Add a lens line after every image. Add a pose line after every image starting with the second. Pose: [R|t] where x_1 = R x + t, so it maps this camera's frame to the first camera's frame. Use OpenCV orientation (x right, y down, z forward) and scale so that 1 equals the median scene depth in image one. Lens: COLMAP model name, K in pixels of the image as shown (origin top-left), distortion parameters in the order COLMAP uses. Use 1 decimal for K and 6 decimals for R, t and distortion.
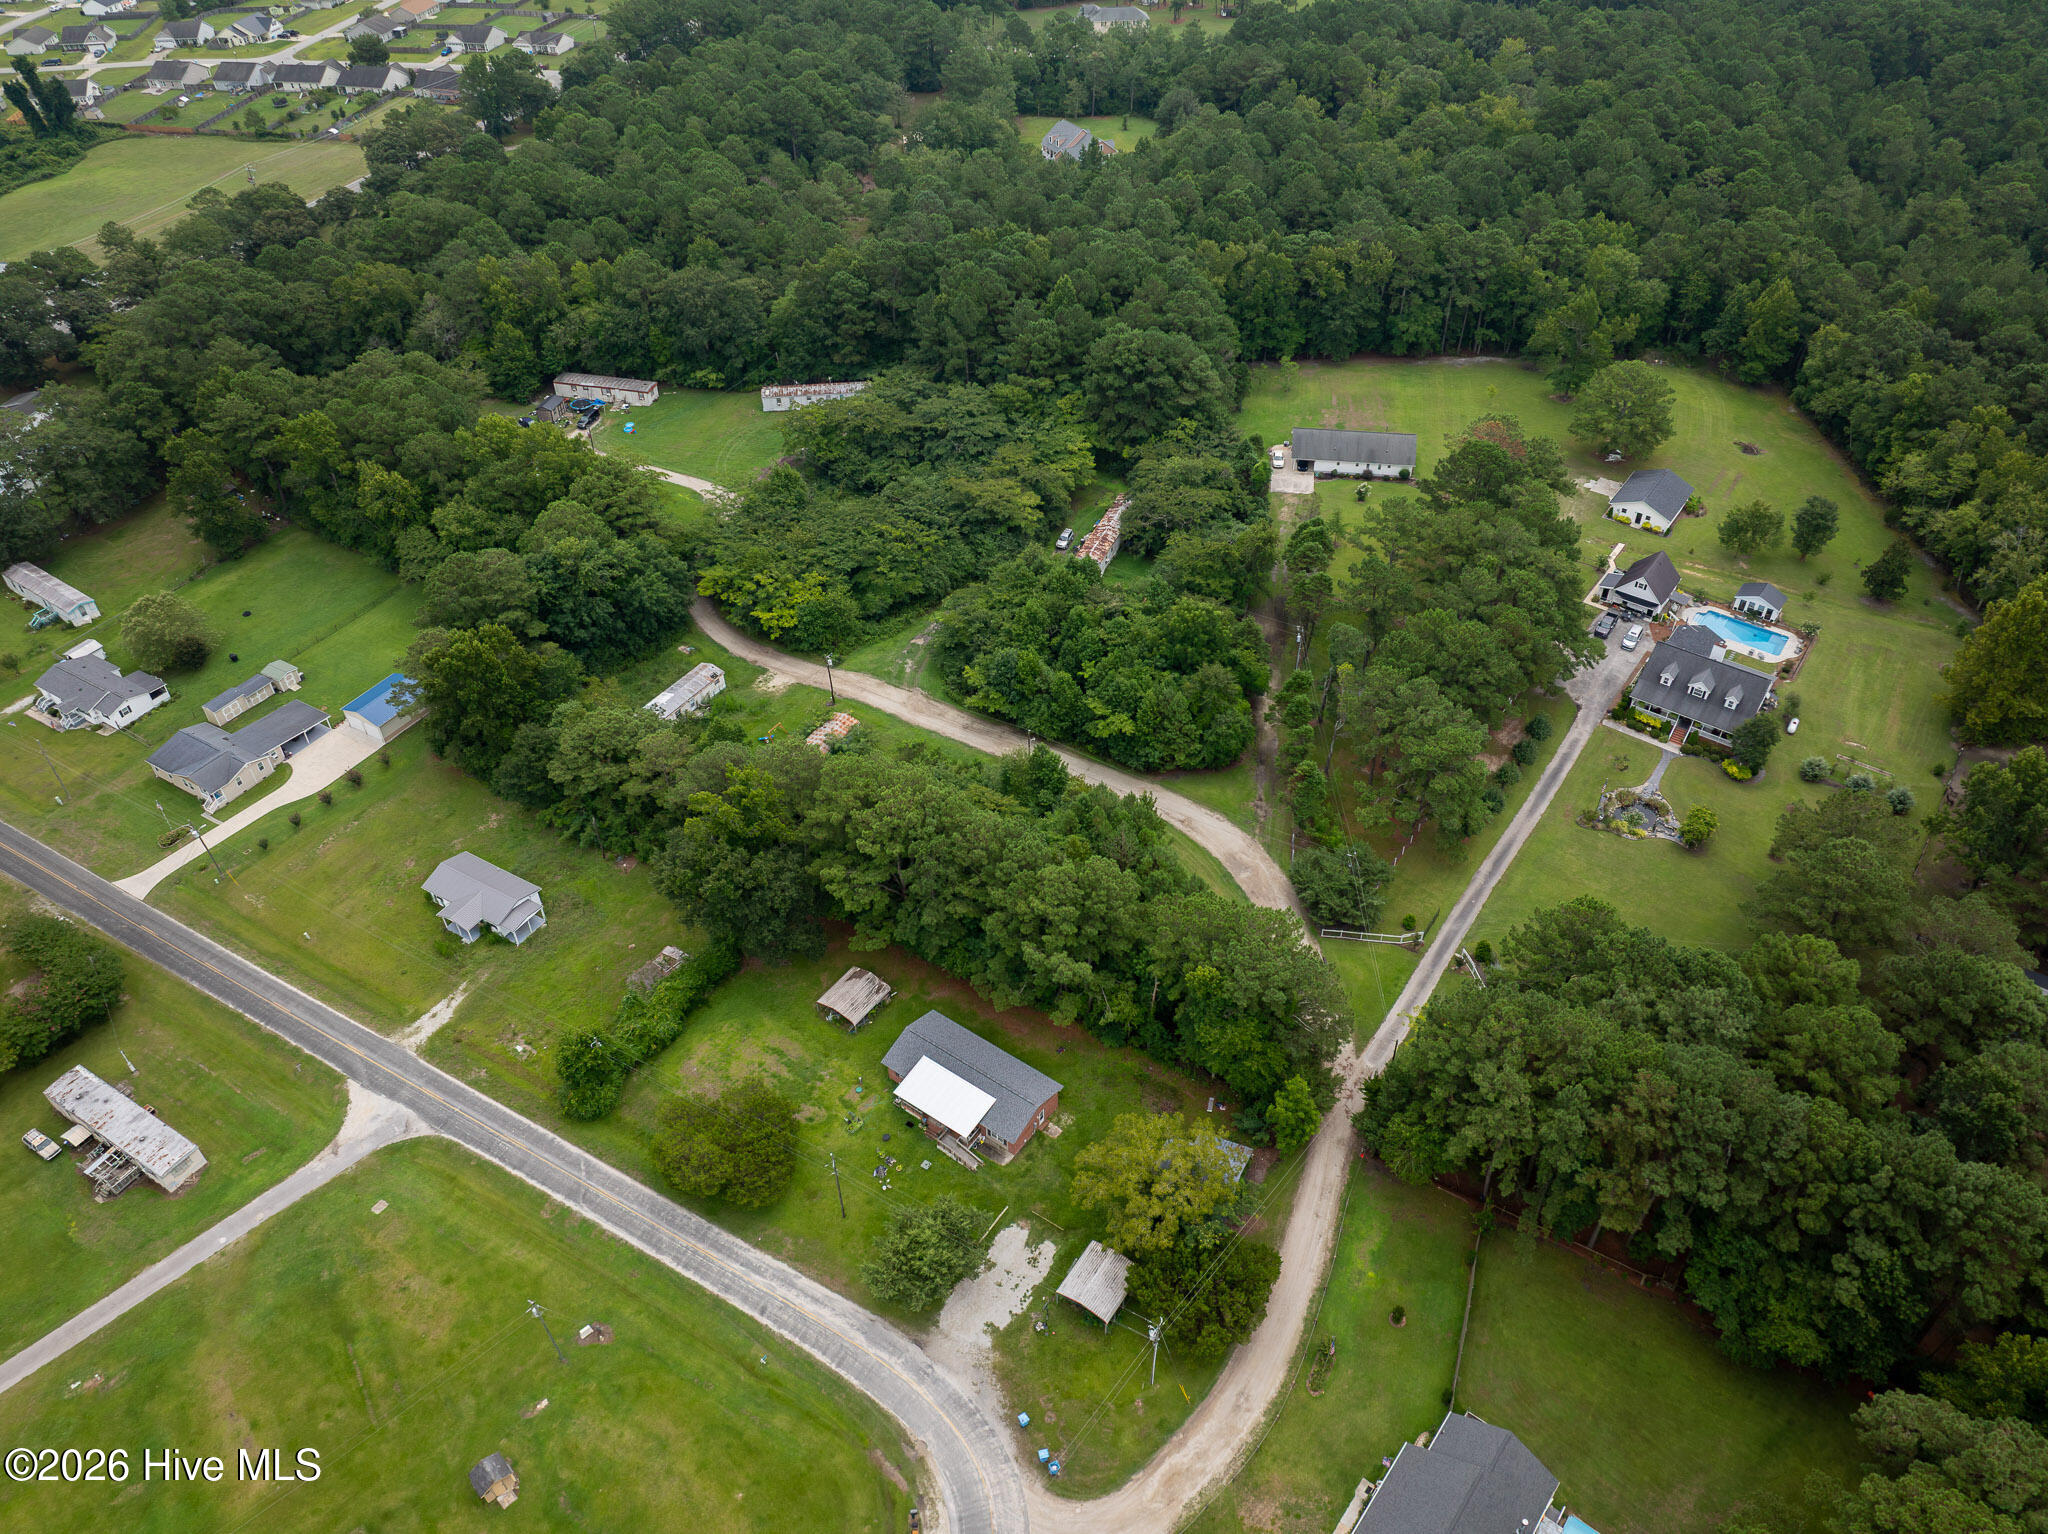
lens RADIAL K [[1443.9, 0, 1035.2], [0, 1443.9, 762.9], [0, 0, 1]] dist [-0.047834, 0.016811]
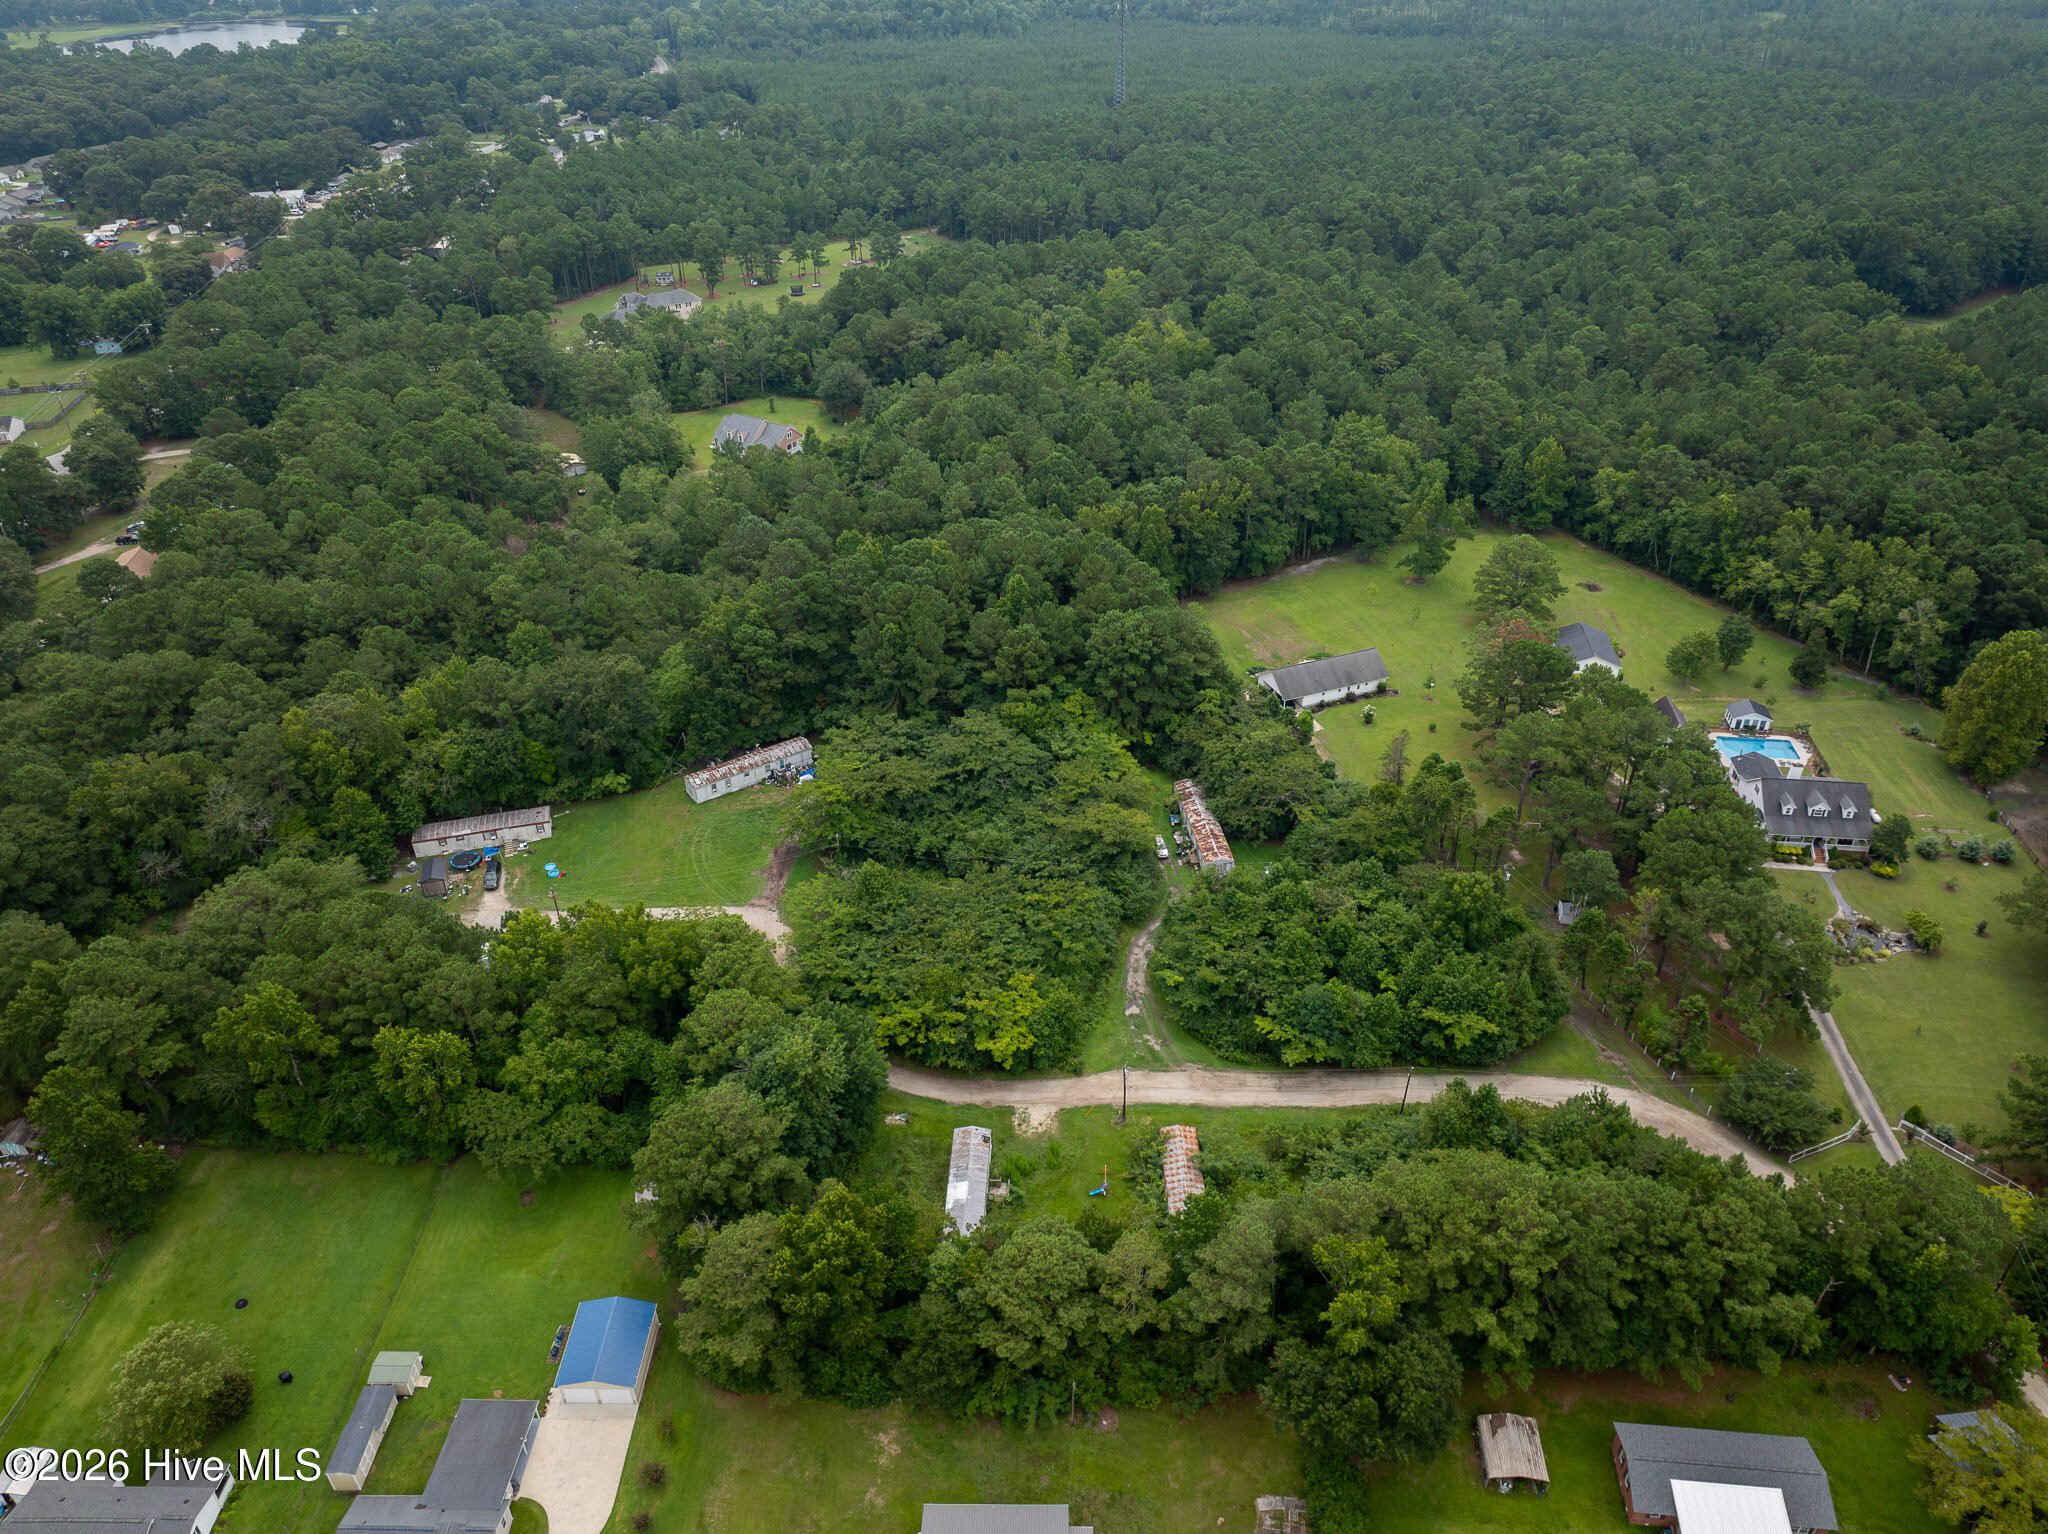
lens RADIAL K [[1443.9, 0, 1030.9], [0, 1443.9, 756.9], [0, 0, 1]] dist [-0.047834, 0.016811]
pose [[0.869822, -0.265783, 0.415656, -0.455722], [0.322817, 0.943711, -0.072107, -0.186663], [-0.373094, 0.196901, 0.906659, 0.209525]]
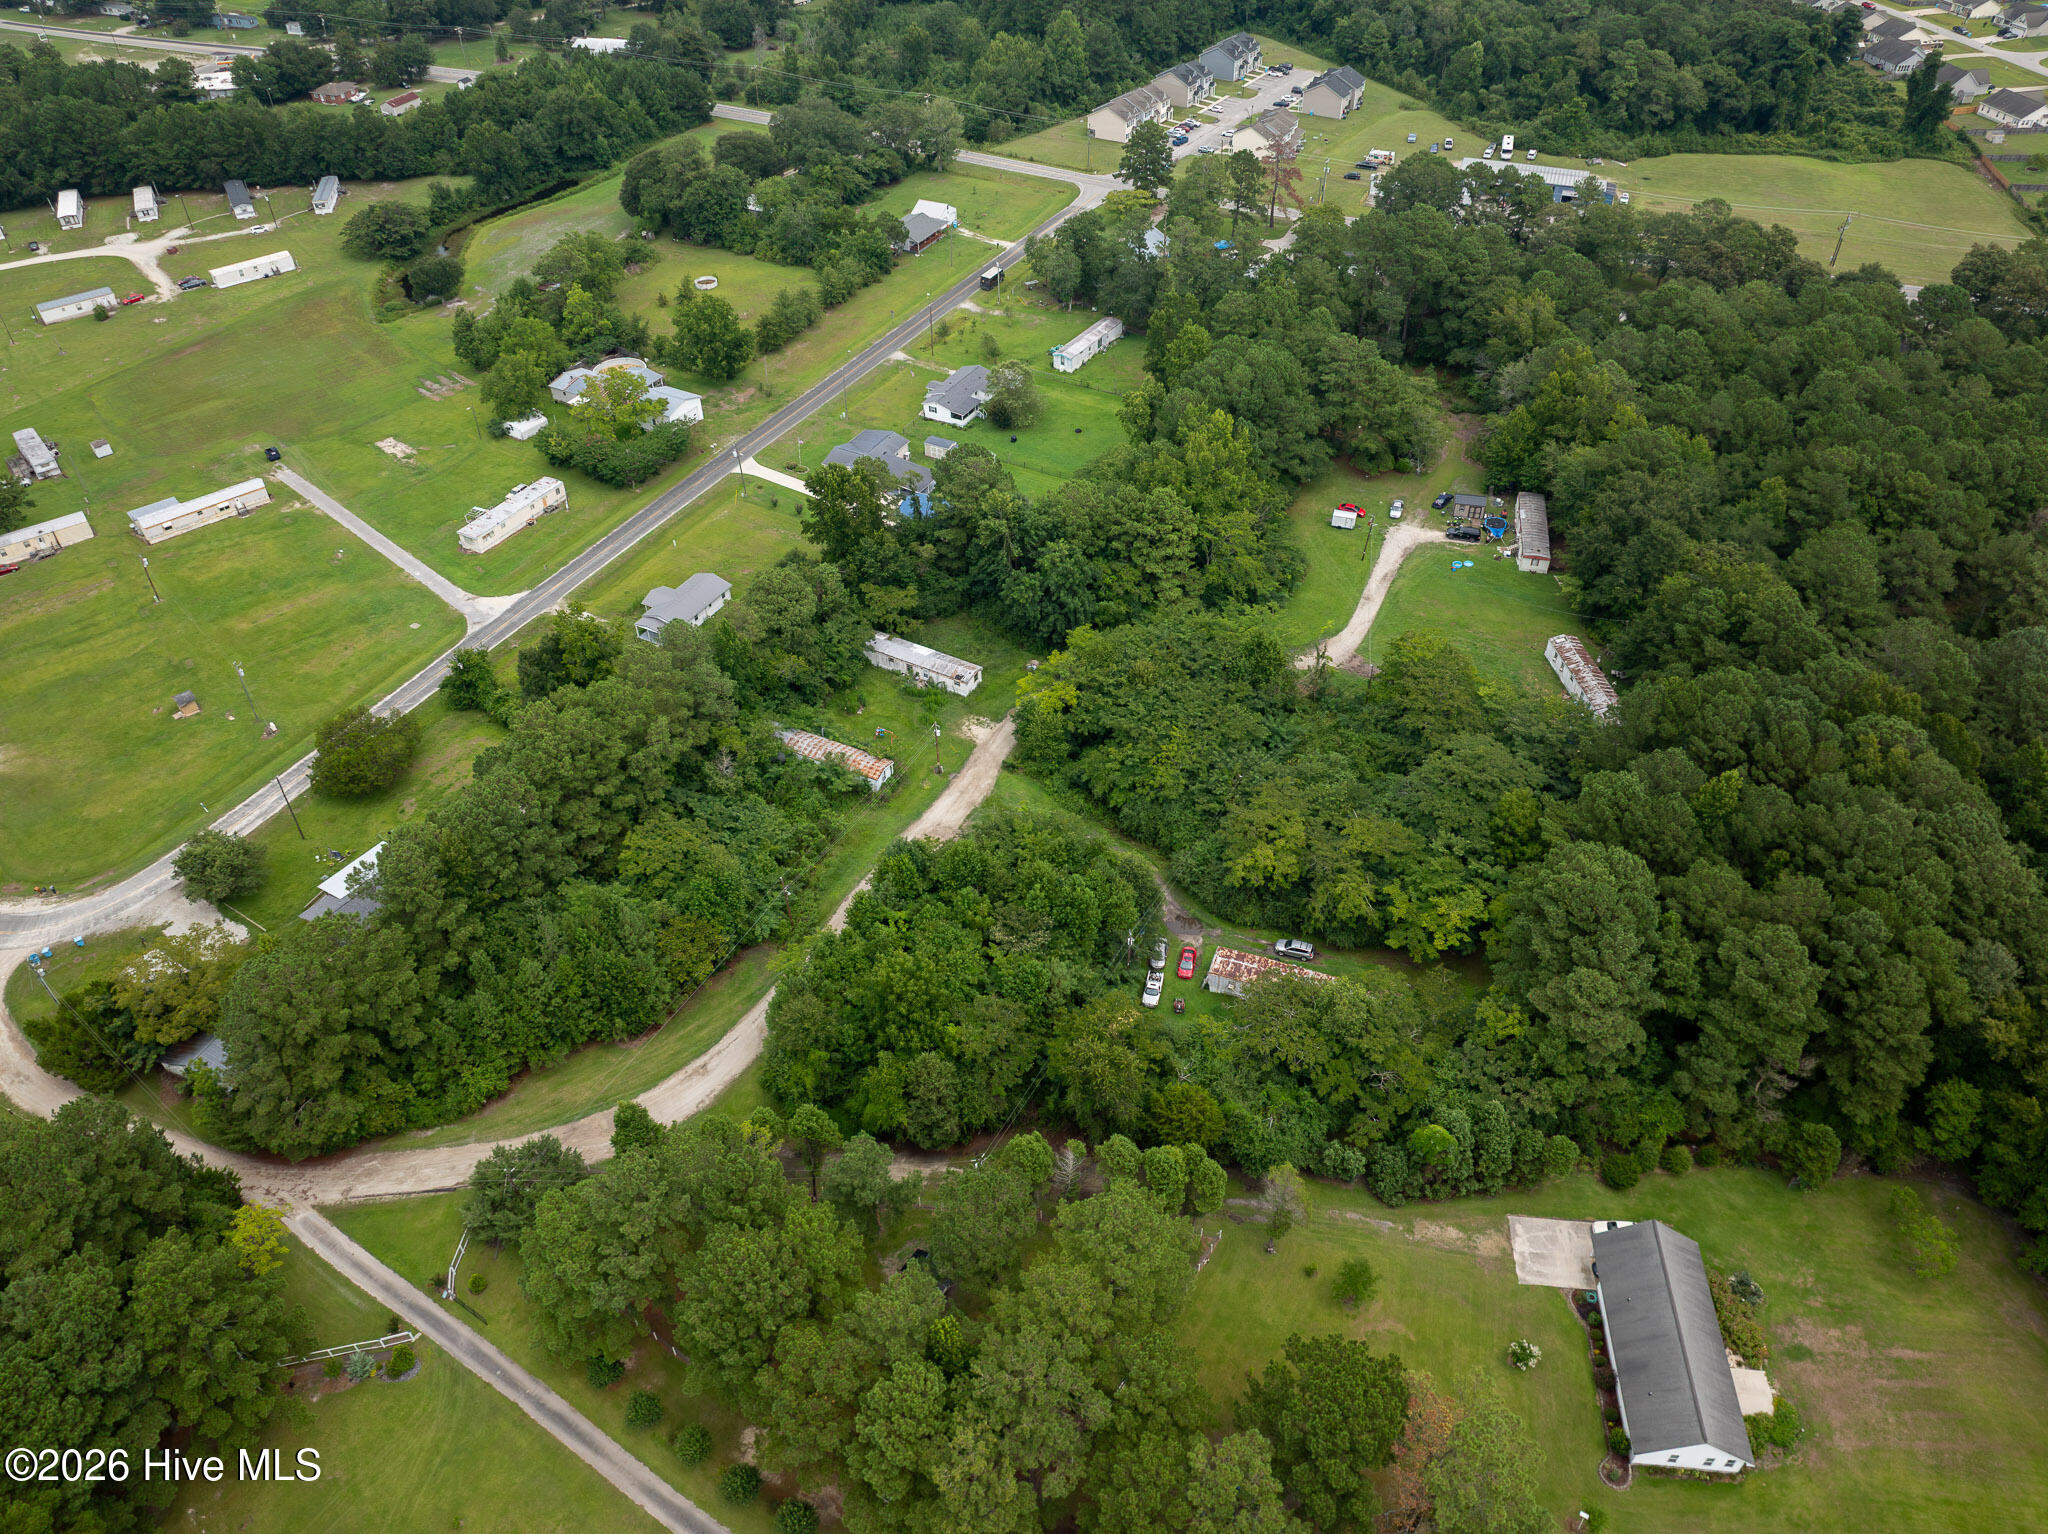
lens RADIAL K [[1443.9, 0, 1024.1], [0, 1443.9, 772.9], [0, 0, 1]] dist [-0.047834, 0.016811]
pose [[0.028552, 0.665282, -0.746046, 0.537844], [-0.646808, 0.581335, 0.493648, -0.516710], [0.762118, 0.468454, 0.446908, 0.590747]]
